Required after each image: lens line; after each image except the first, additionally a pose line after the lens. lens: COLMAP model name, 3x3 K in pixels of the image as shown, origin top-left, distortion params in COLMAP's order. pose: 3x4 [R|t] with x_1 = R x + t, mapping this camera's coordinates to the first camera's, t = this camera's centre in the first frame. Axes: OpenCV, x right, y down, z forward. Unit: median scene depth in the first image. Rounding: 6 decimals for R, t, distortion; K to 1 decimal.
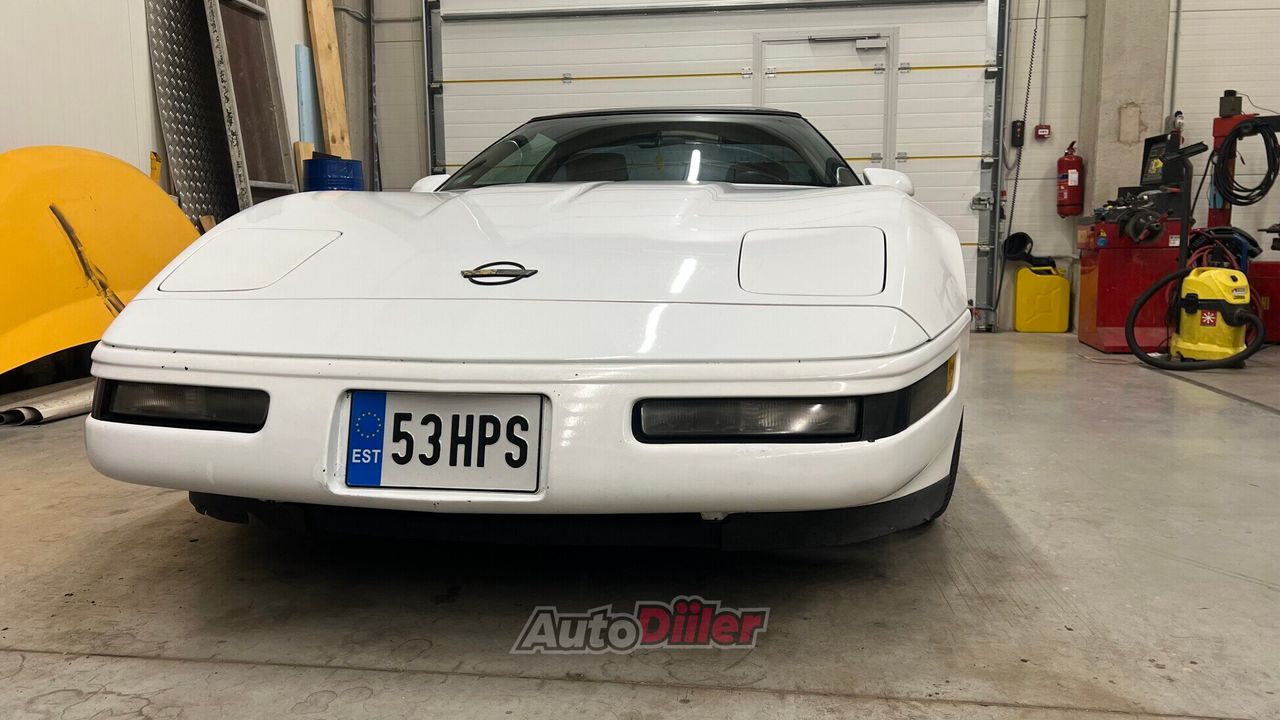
lens RADIAL K [[971.1, 0, 639.4], [0, 971.1, 353.0], [0, 0, 1]] dist [0.049573, -0.053528]
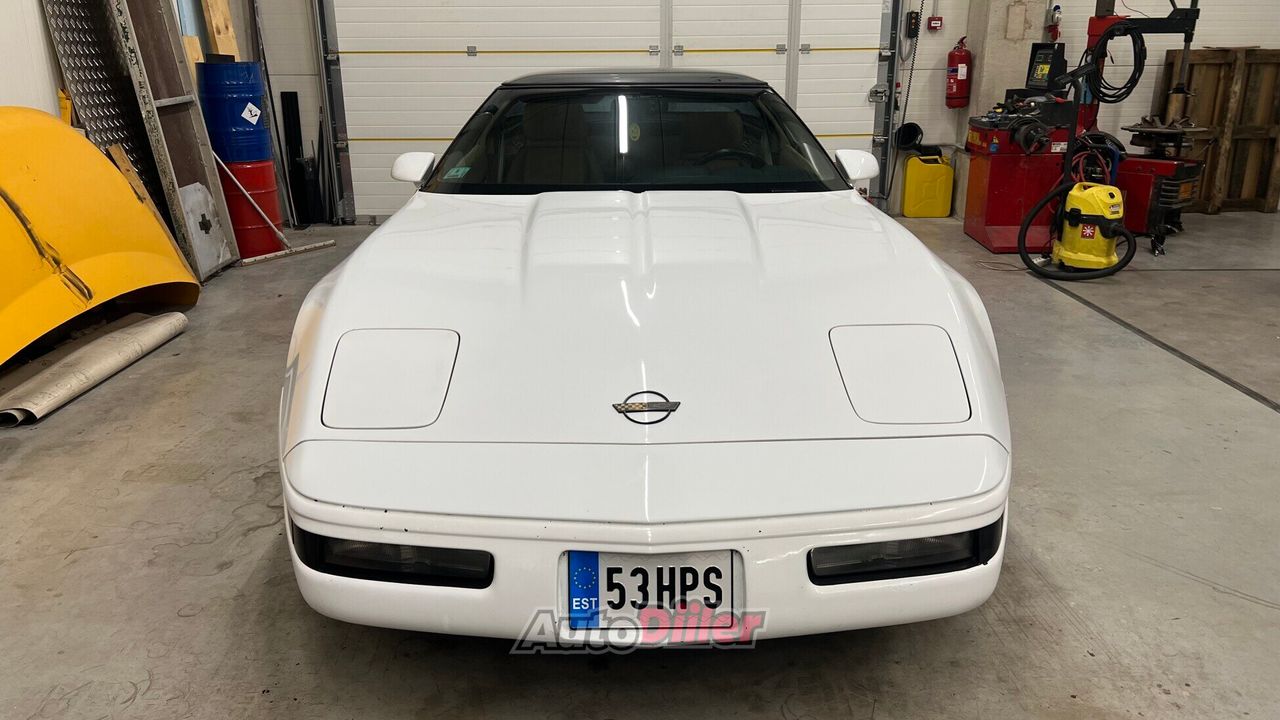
lens RADIAL K [[971.1, 0, 638.2], [0, 971.1, 351.8], [0, 0, 1]] dist [0.049573, -0.053528]
pose [[0.986279, -0.052775, 0.156423, -0.141818], [0.021886, 0.980961, 0.192970, -0.157218], [-0.163629, -0.186898, 0.968656, -0.041900]]
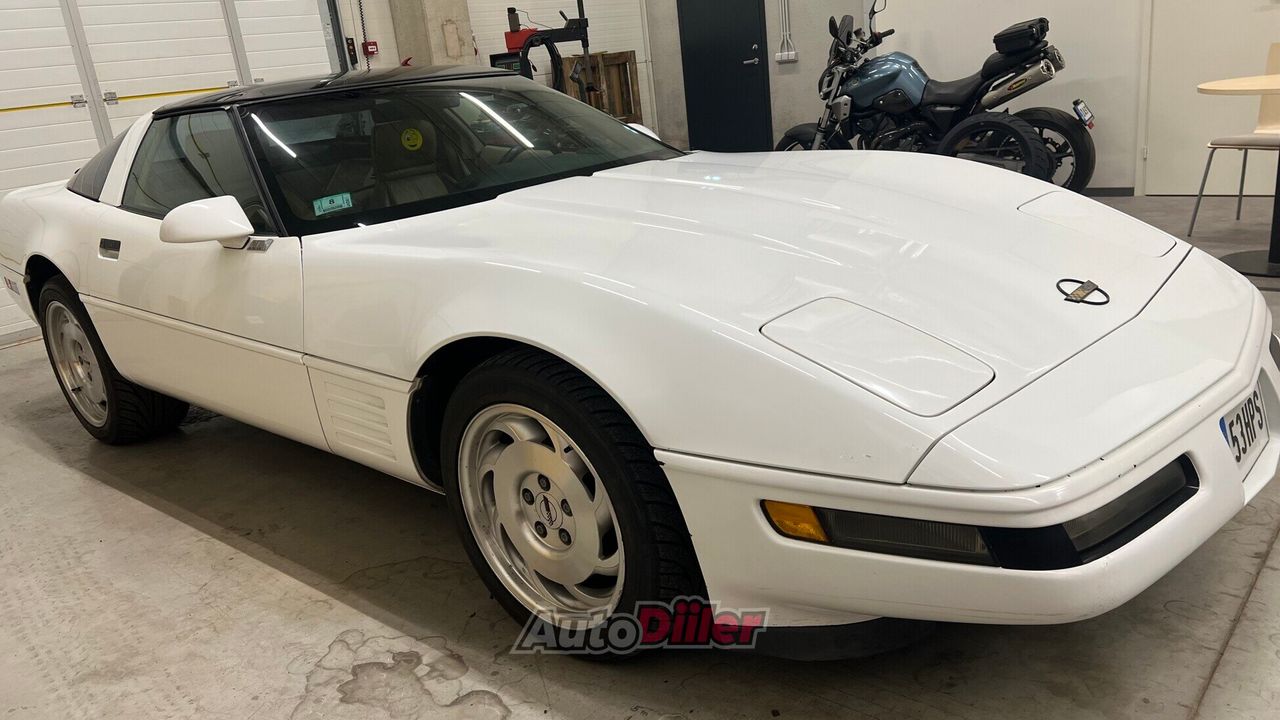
lens RADIAL K [[971.1, 0, 645.1], [0, 971.1, 354.0], [0, 0, 1]] dist [0.049573, -0.053528]
pose [[0.545172, -0.297660, 0.783700, -0.564570], [0.202399, 0.953921, 0.221516, -0.155515], [-0.813524, 0.037856, 0.580297, 0.324897]]
